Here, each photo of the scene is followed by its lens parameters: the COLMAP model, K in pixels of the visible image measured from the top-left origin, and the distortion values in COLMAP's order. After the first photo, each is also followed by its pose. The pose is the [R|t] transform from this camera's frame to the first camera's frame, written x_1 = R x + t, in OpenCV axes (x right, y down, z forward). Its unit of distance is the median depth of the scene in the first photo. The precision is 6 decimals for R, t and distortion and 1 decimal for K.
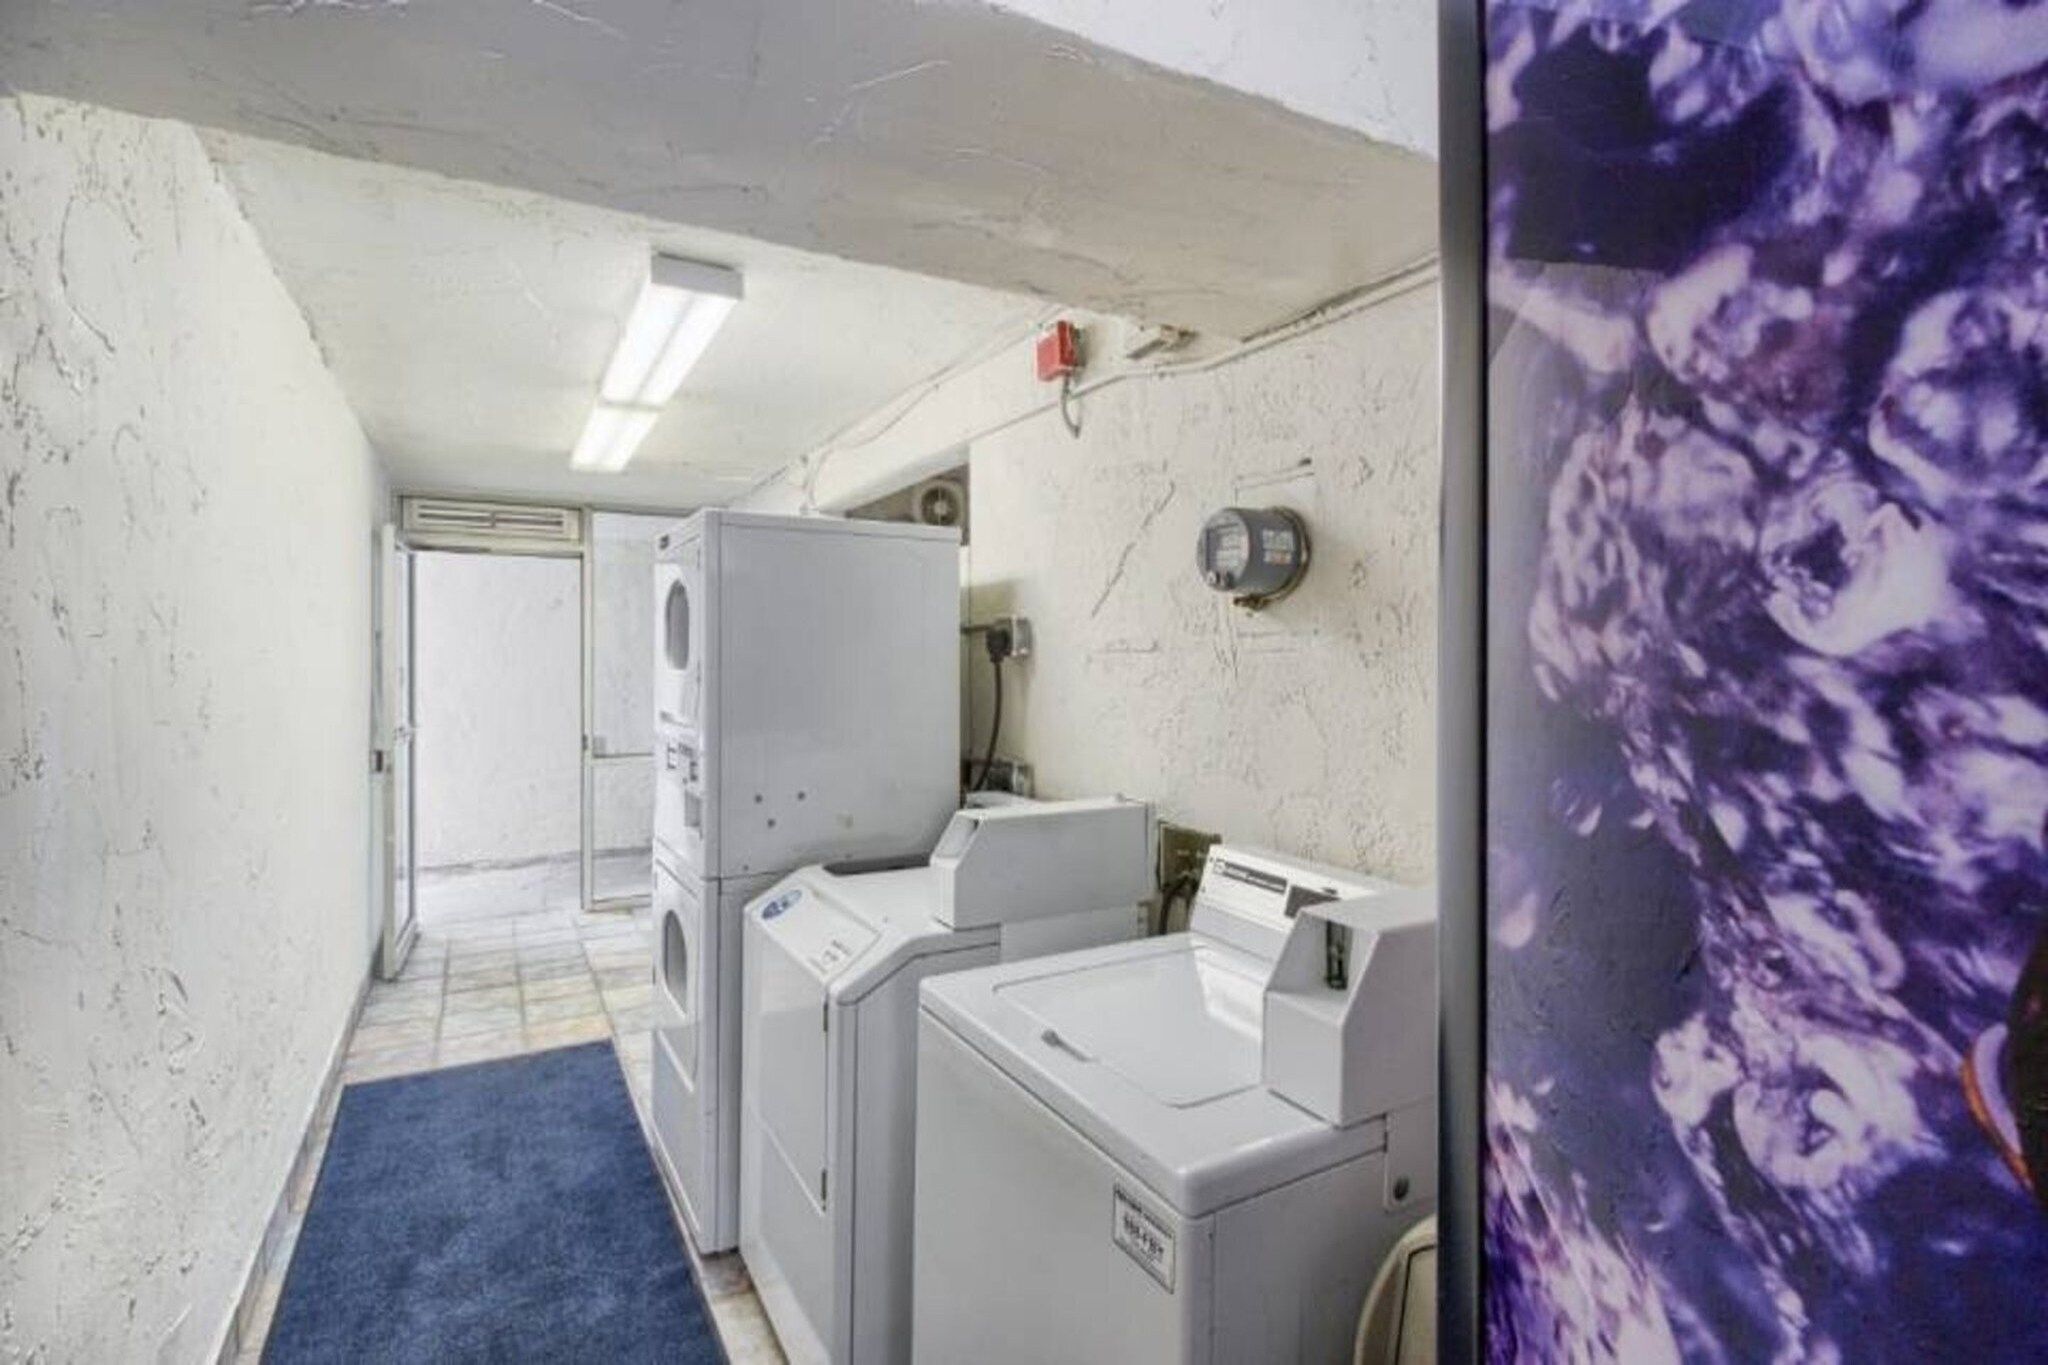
lens RADIAL K [[944.3, 0, 1022.3], [0, 944.3, 655.4], [0, 0, 1]] dist [0.009421, -0.012944]
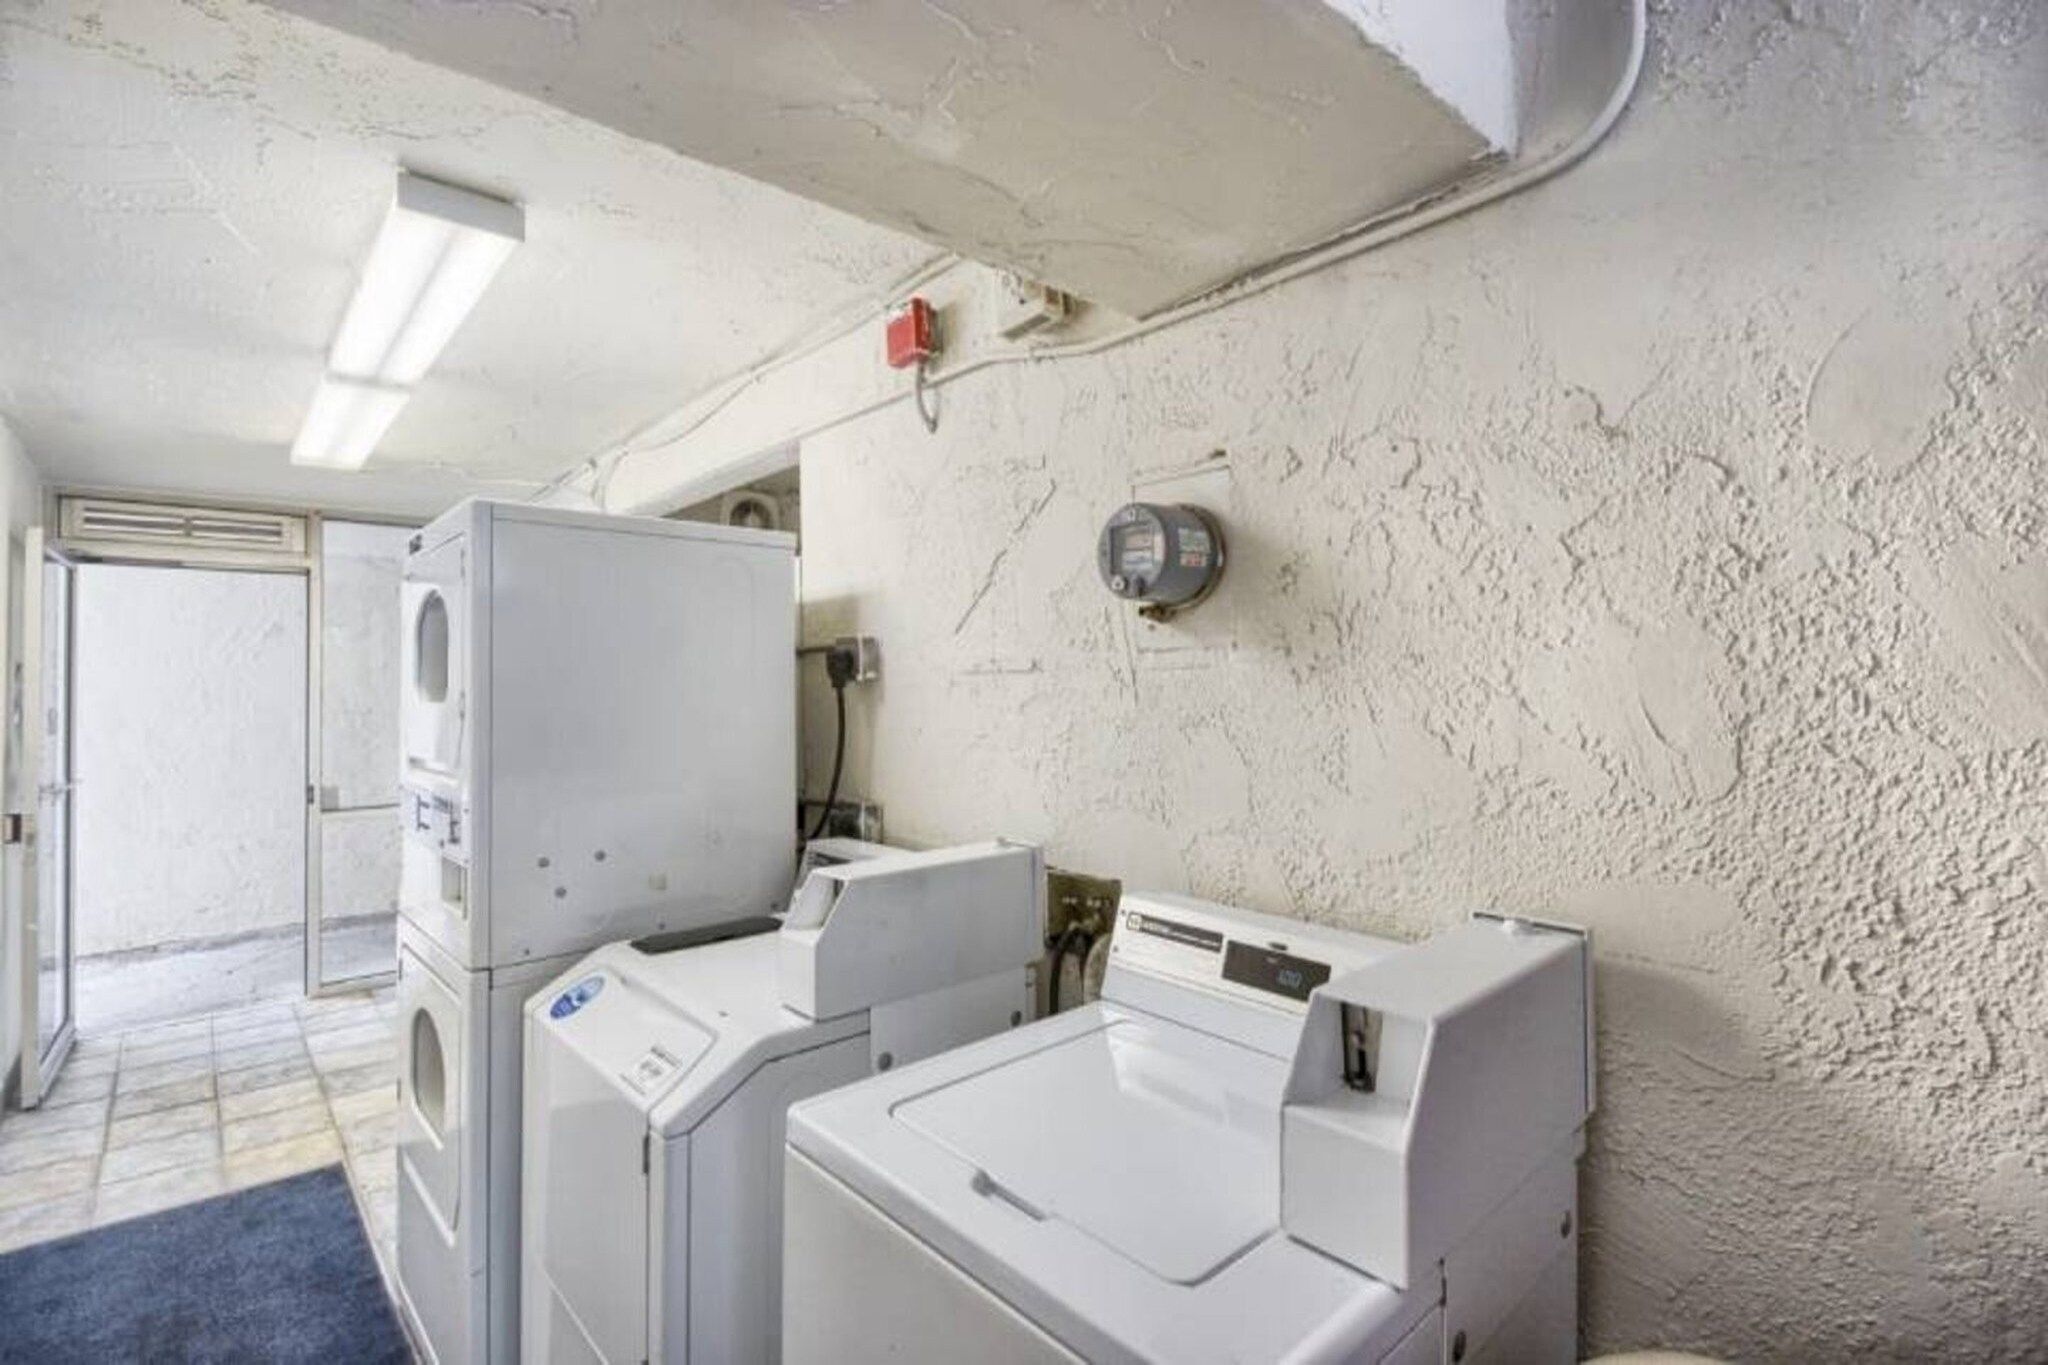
lens RADIAL K [[944.3, 0, 1022.3], [0, 944.3, 655.4], [0, 0, 1]] dist [0.009421, -0.012944]
pose [[0.978550, -0.007686, 0.205868, -0.047434], [0.013828, 0.999501, -0.028413, 0.004954], [-0.205547, 0.030650, 0.978167, 0.131774]]
